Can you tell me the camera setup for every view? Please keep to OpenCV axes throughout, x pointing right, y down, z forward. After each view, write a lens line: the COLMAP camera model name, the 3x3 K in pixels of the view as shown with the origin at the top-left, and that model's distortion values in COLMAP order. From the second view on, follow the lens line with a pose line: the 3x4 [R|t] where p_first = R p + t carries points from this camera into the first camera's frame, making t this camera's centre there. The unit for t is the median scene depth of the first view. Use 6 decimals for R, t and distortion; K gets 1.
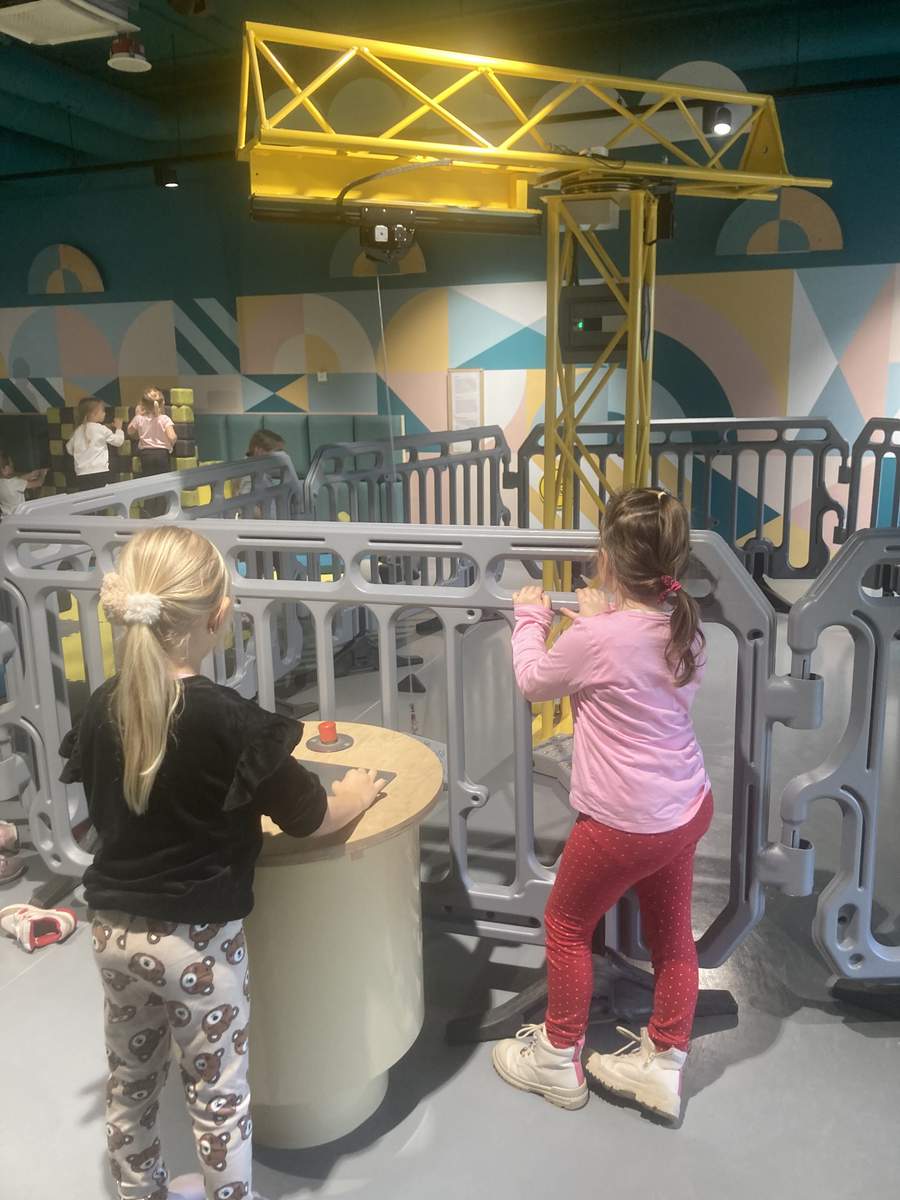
lens RADIAL K [[985.1, 0, 452.7], [0, 985.1, 597.8], [0, 0, 1]] dist [0.006676, -0.000474]
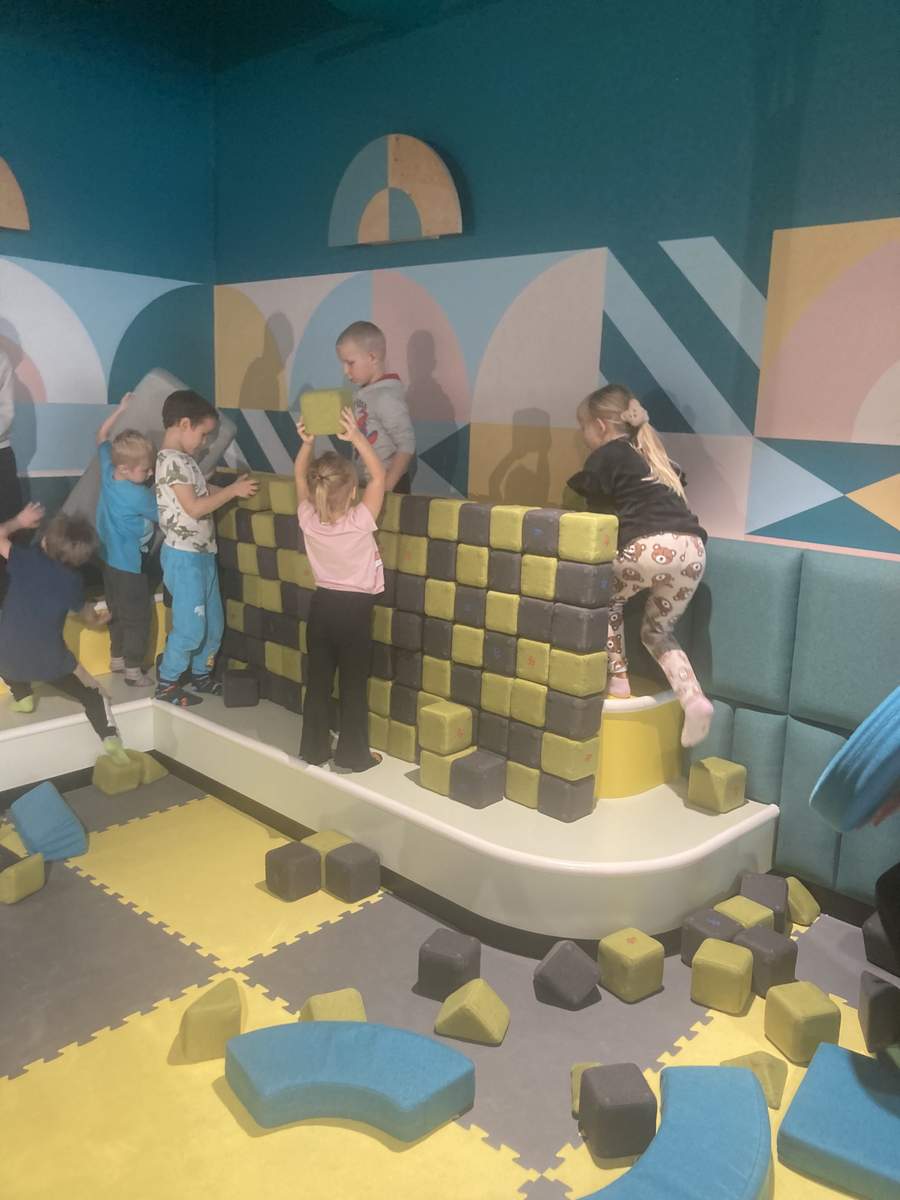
lens RADIAL K [[985.1, 0, 450.1], [0, 985.1, 600.5], [0, 0, 1]] dist [0.006676, -0.000474]
pose [[0.905656, 0.128767, -0.403989, -0.158811], [-0.140372, 0.990098, 0.000899, -0.147430], [0.400104, 0.055895, 0.914764, 0.607469]]
